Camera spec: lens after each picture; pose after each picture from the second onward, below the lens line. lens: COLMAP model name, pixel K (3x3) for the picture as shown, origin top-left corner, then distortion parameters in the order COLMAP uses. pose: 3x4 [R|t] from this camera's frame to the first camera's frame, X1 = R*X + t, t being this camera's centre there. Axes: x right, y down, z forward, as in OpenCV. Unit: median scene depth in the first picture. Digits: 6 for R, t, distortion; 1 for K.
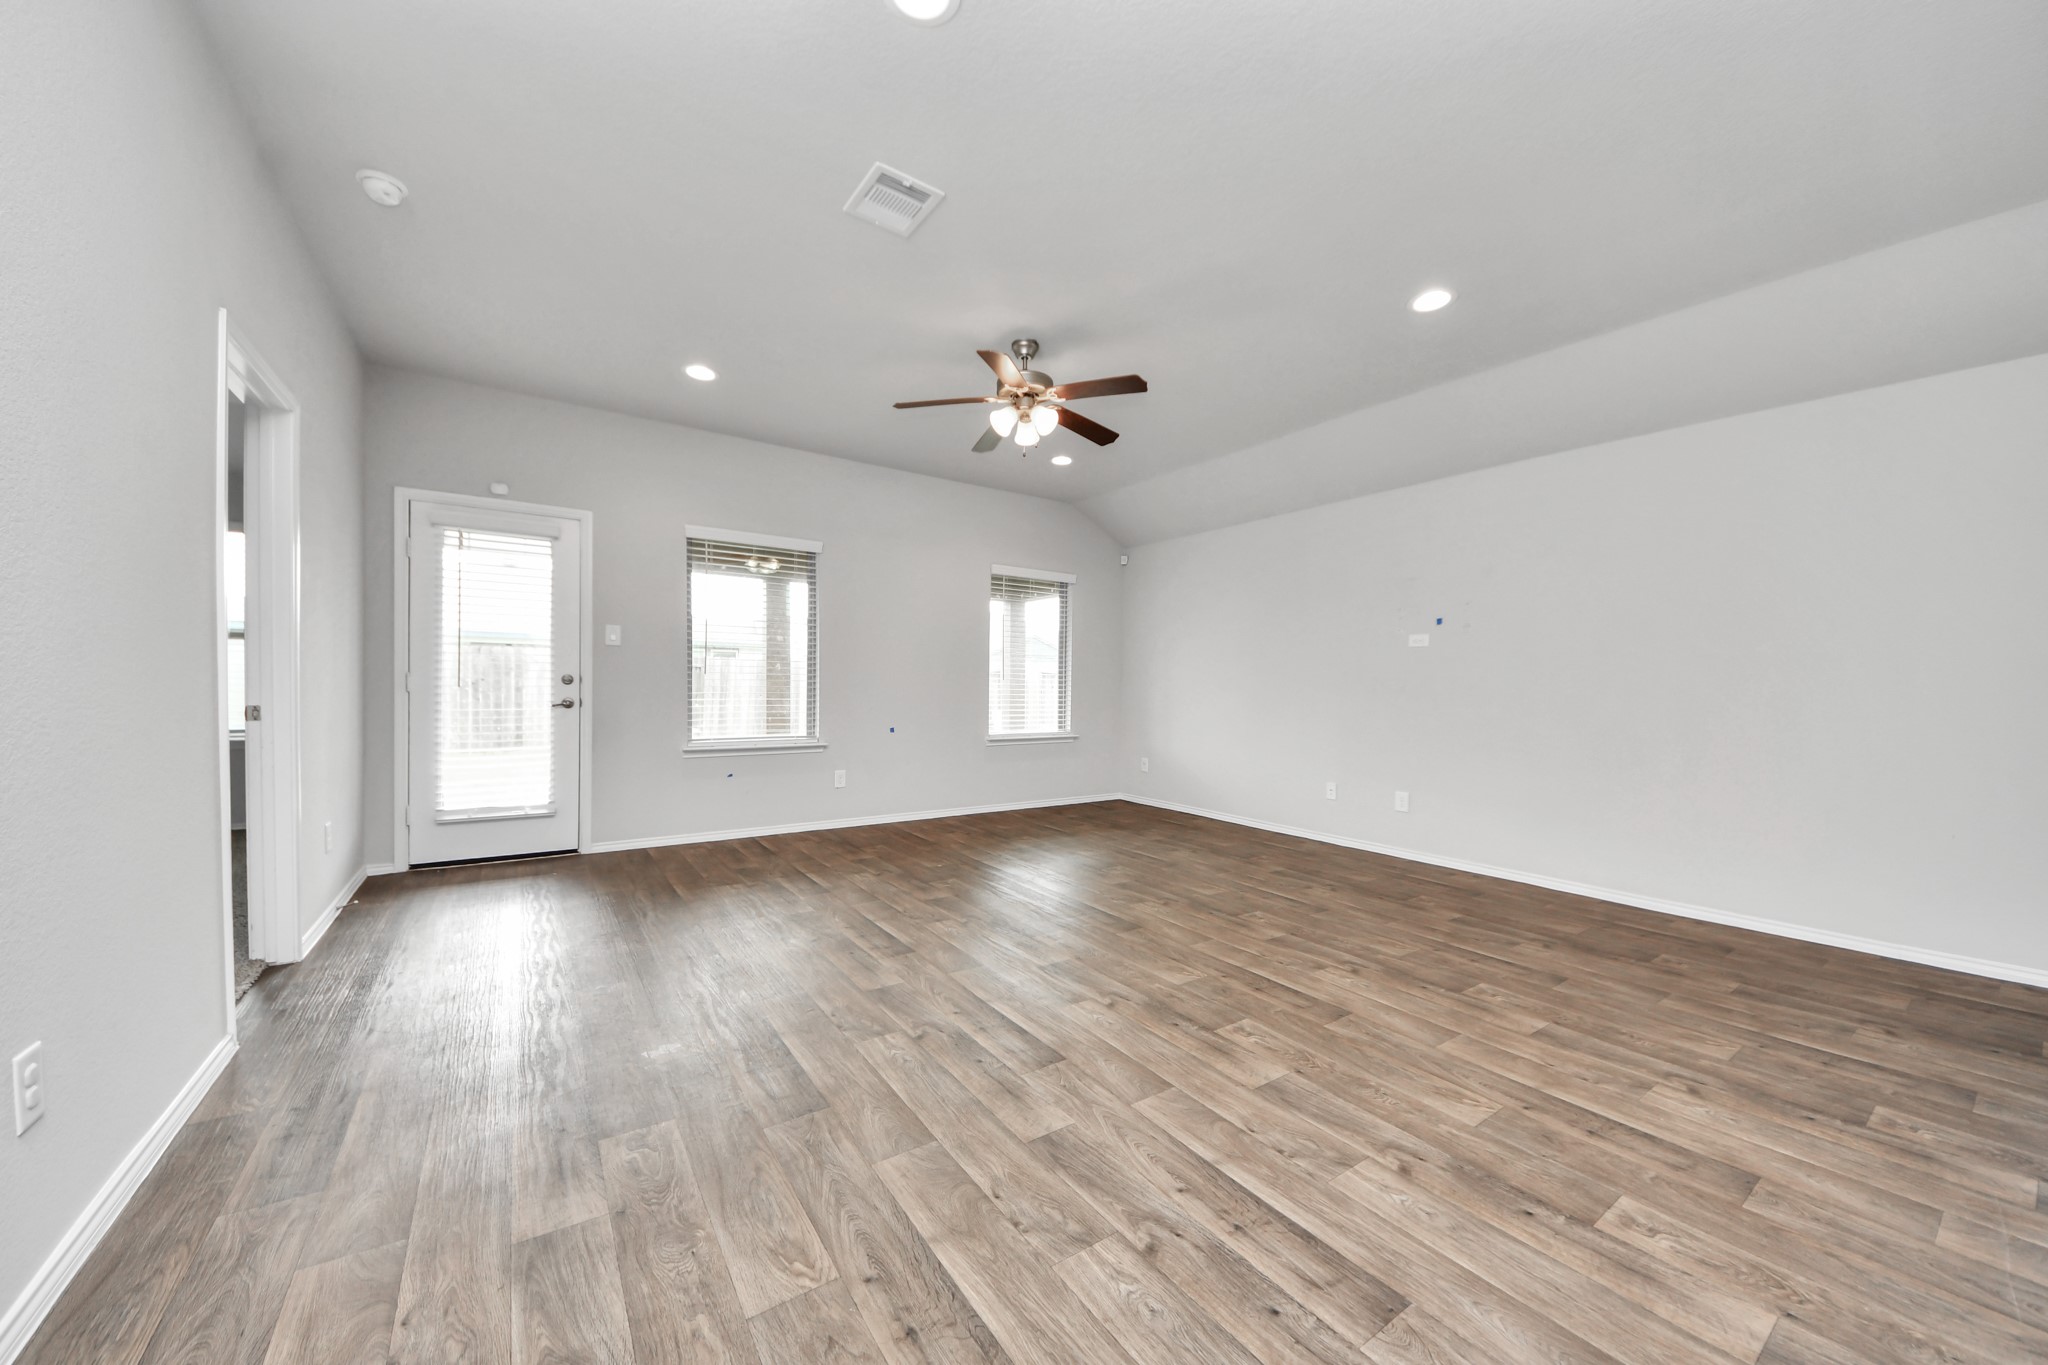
lens RADIAL K [[729.6, 0, 1023.4], [0, 729.6, 642.1], [0, 0, 1]] dist [-0.010797, -0.000307]
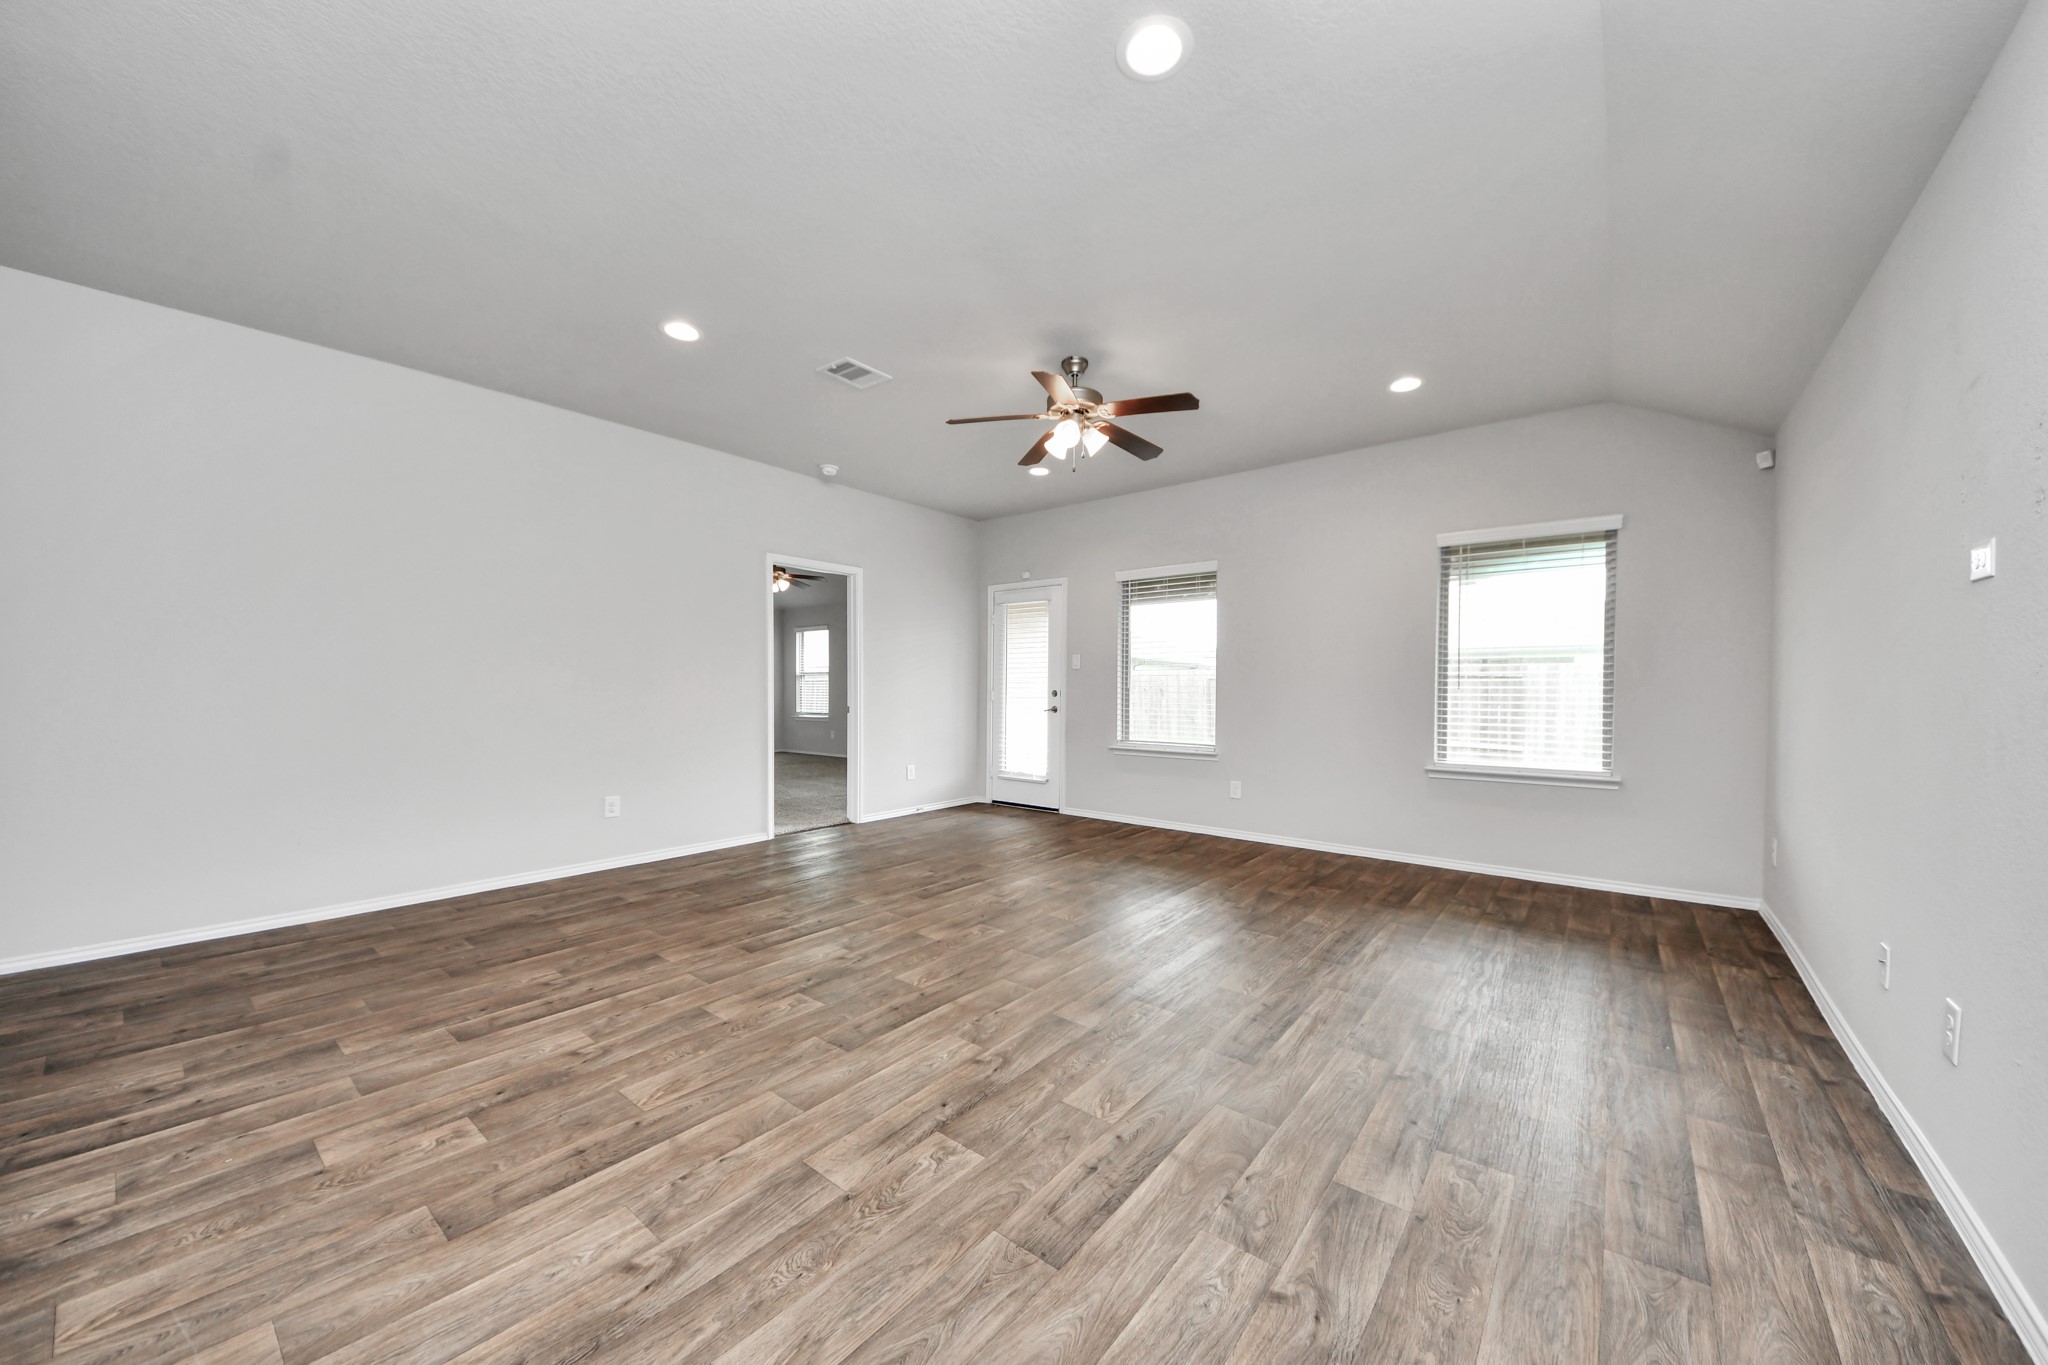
lens RADIAL K [[756.3, 0, 1041.8], [0, 756.3, 682.8], [0, 0, 1]] dist [-0.012701, -0.002129]
pose [[0.301565, -0.022488, -0.953180, 0.796151], [0.050239, 0.998708, -0.007667, 0.042986], [0.952121, -0.045575, 0.302305, 0.542128]]
